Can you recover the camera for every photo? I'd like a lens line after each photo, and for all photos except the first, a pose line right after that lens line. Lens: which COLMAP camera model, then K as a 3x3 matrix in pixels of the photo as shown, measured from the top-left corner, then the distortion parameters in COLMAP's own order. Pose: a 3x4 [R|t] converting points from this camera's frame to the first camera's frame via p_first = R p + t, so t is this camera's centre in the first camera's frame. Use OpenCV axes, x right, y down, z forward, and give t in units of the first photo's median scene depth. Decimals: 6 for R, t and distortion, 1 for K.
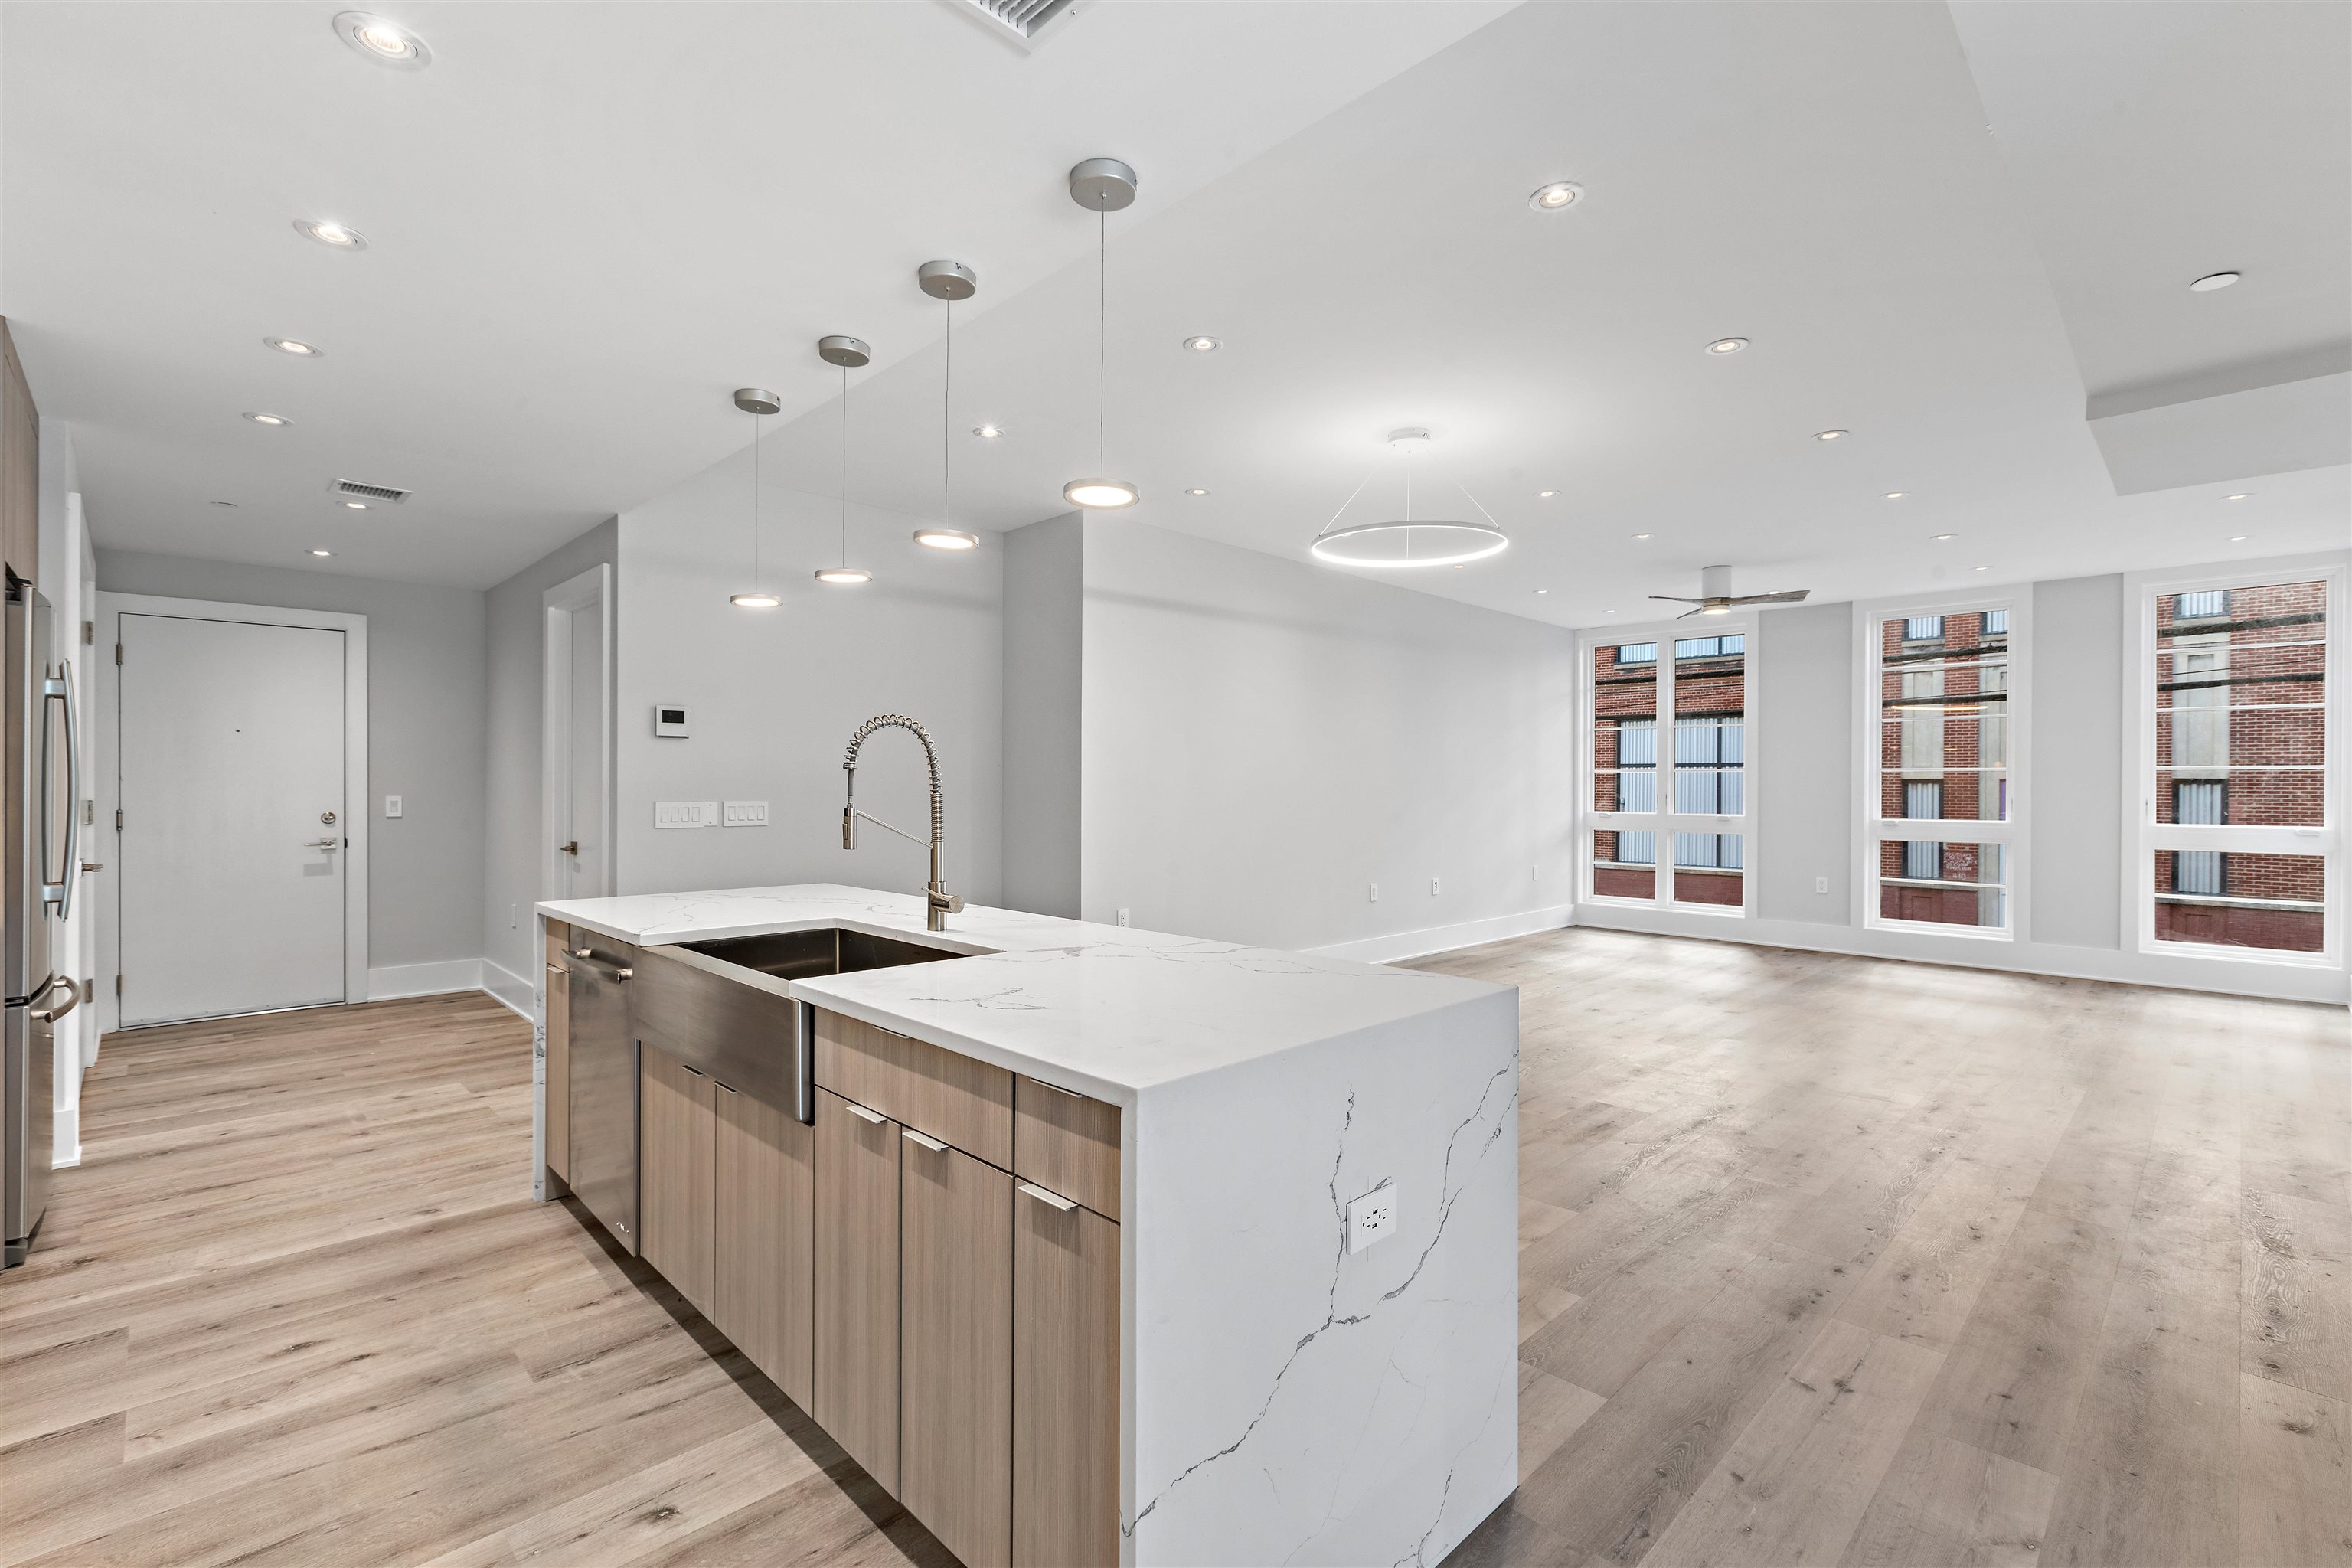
lens RADIAL K [[1044.8, 0, 1170.9], [0, 1044.8, 786.2], [0, 0, 1]] dist [0.001570, -0.000125]
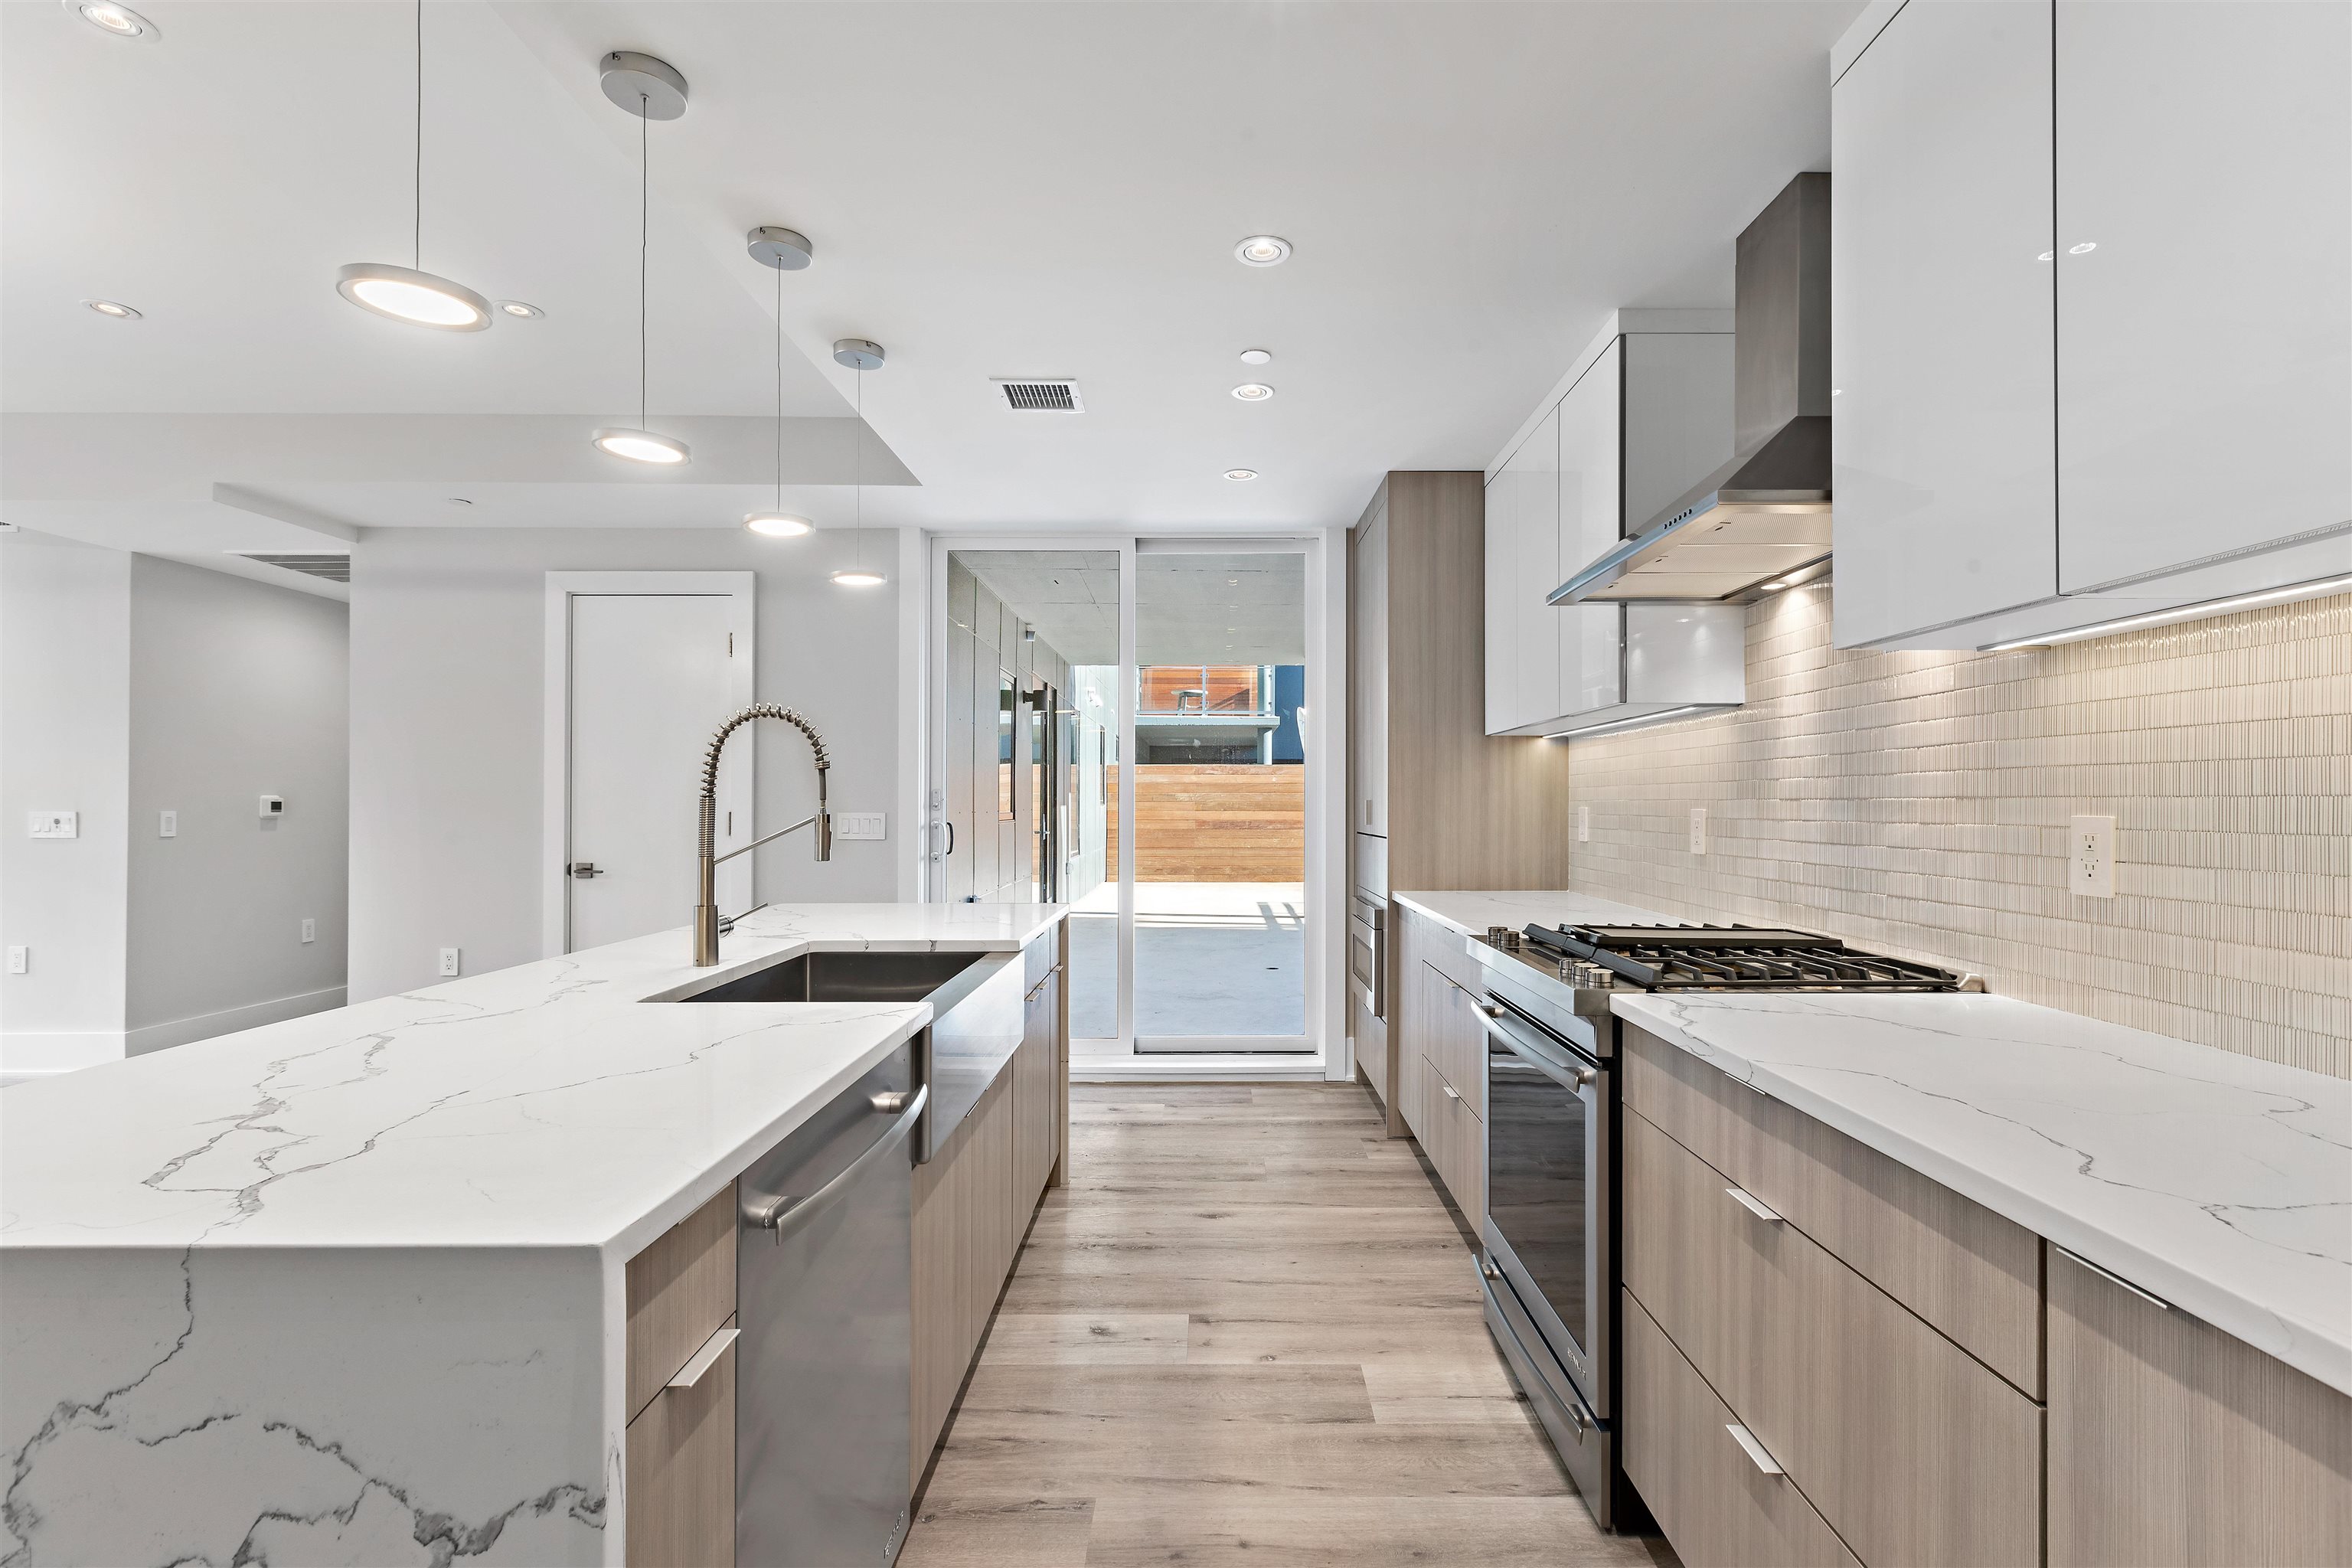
lens RADIAL K [[1077.2, 0, 1215.7], [0, 1077.2, 793.7], [0, 0, 1]] dist [0.001302, -0.000058]
pose [[-0.720830, 0.002571, 0.693108, -1.073878], [-0.002050, 0.999981, -0.005842, 0.007944], [-0.693109, -0.005632, -0.720810, 1.309791]]
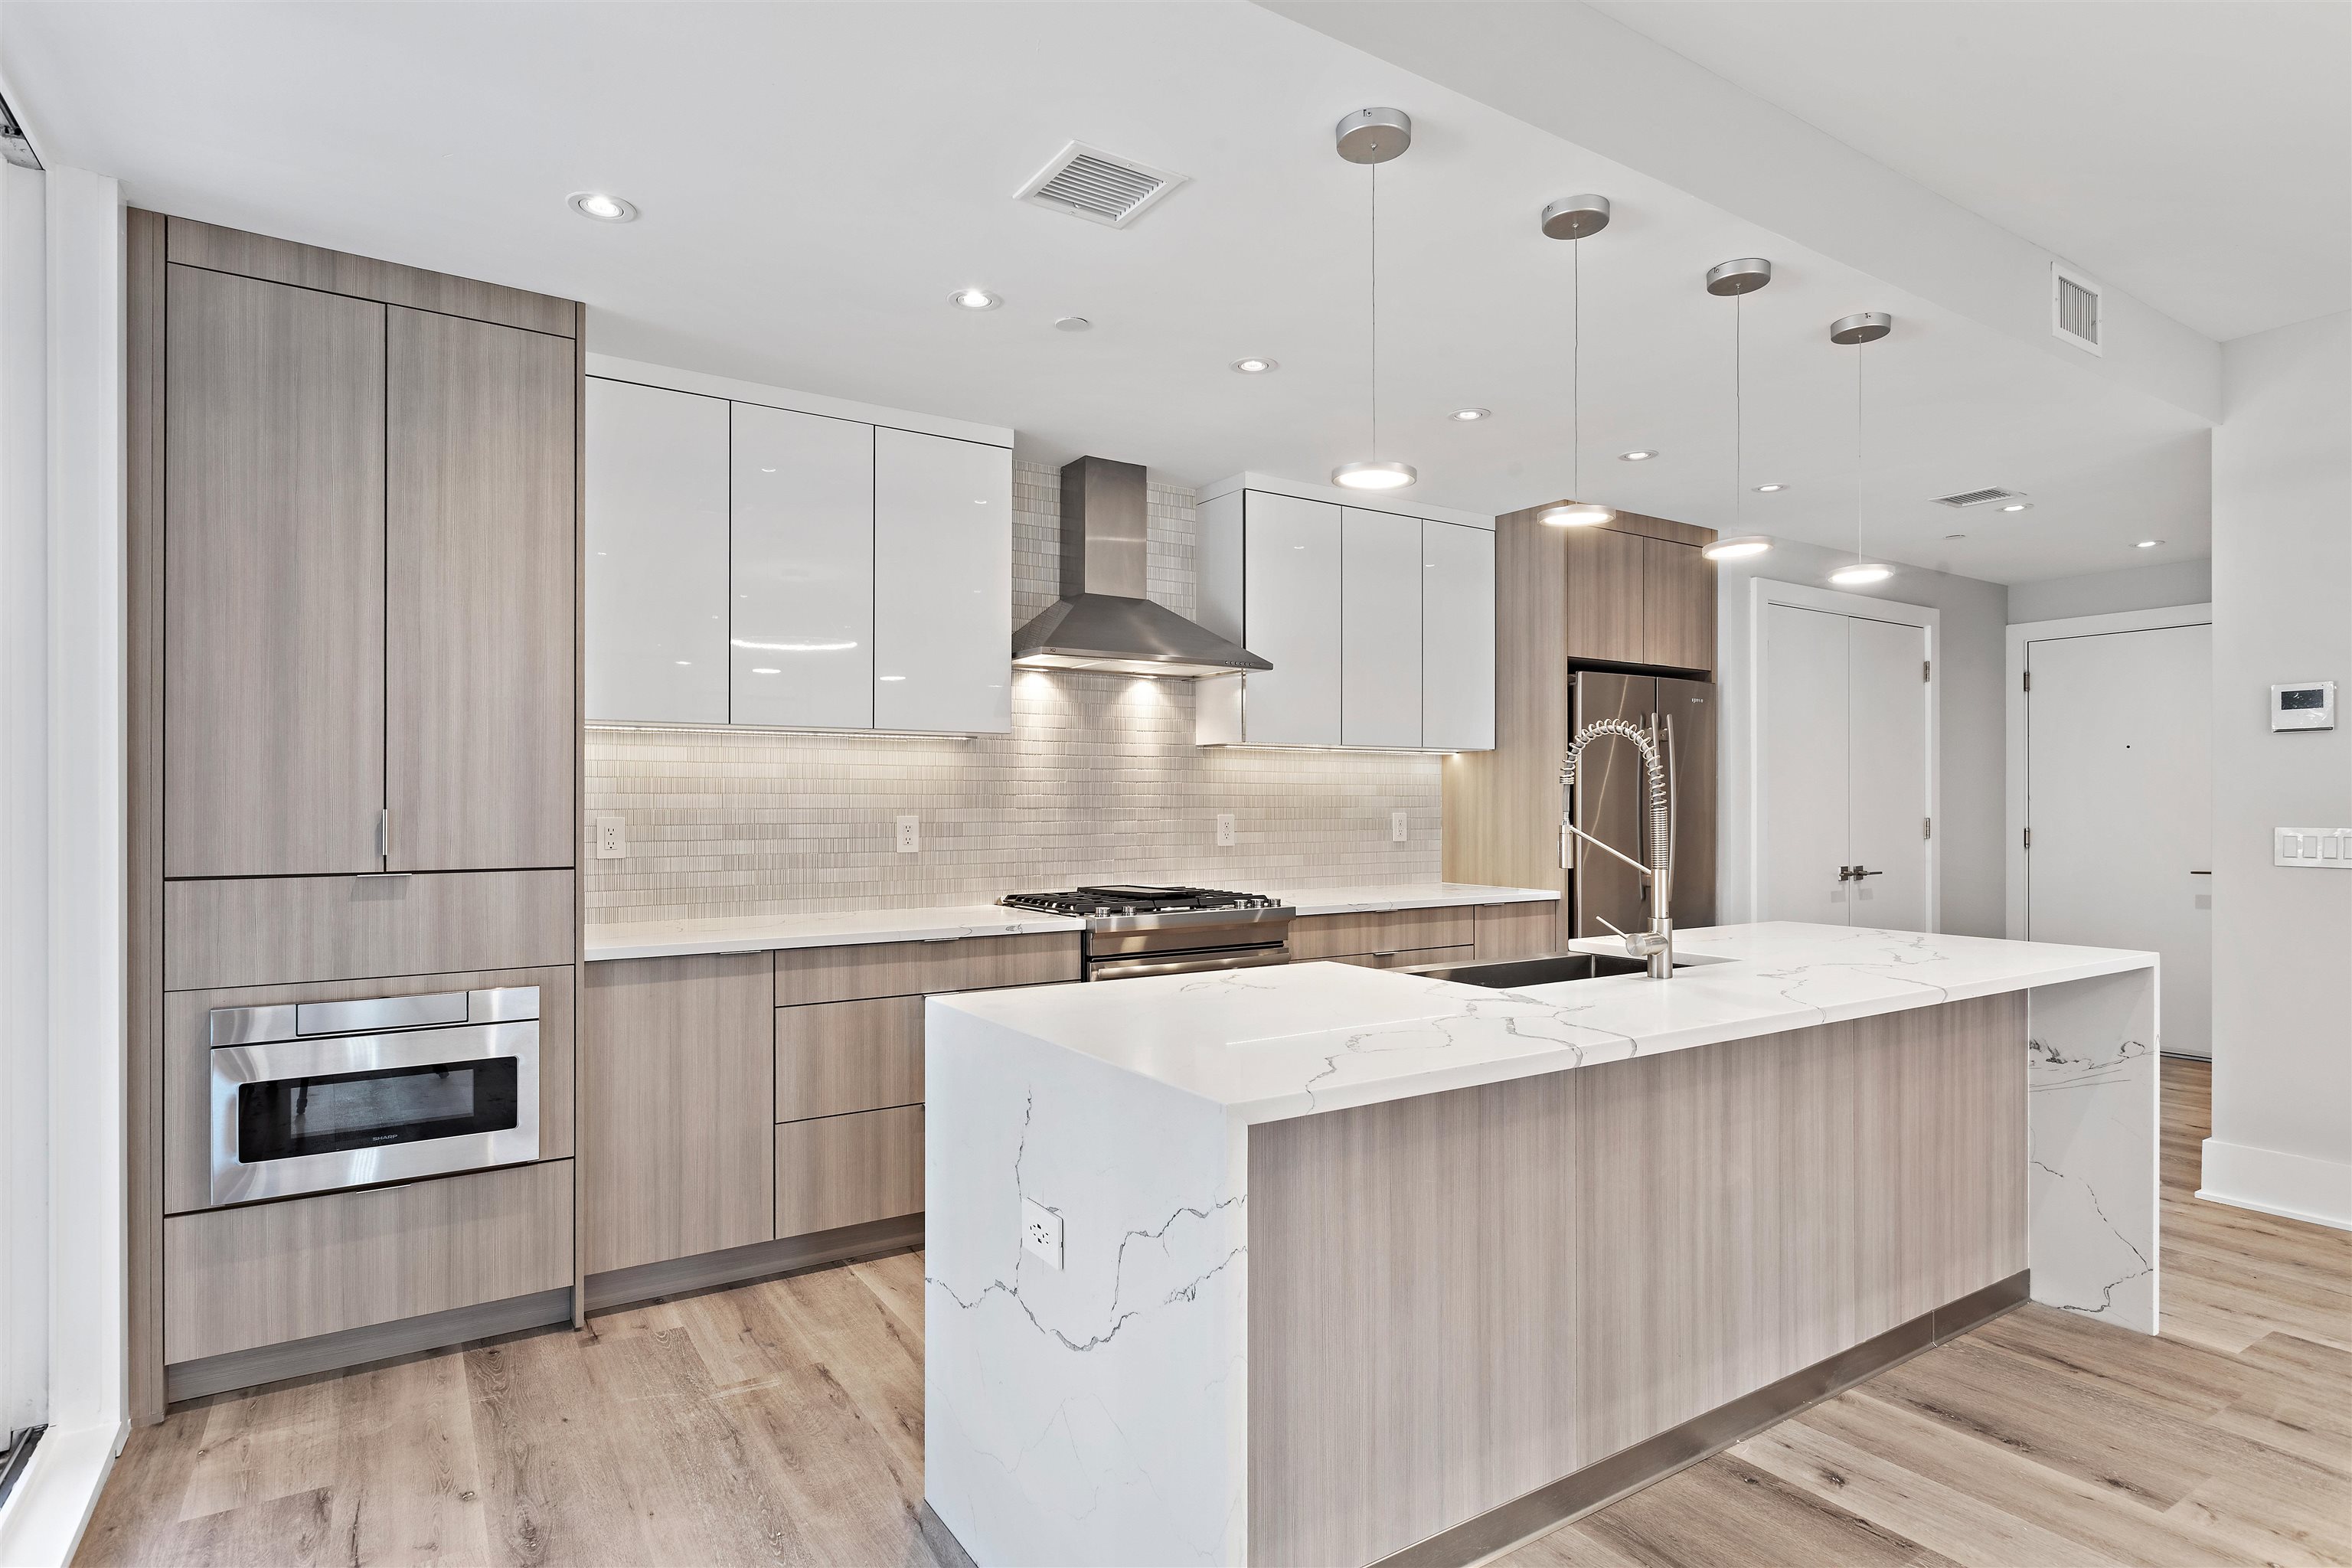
lens RADIAL K [[1225.9, 0, 1173.9], [0, 1225.9, 806.8], [0, 0, 1]] dist [0.003677, -0.000487]
pose [[-0.194811, -0.001301, -0.980840, 0.778247], [-0.000977, 0.999999, -0.001132, 0.006355], [0.980840, 0.000737, -0.194812, 0.802104]]
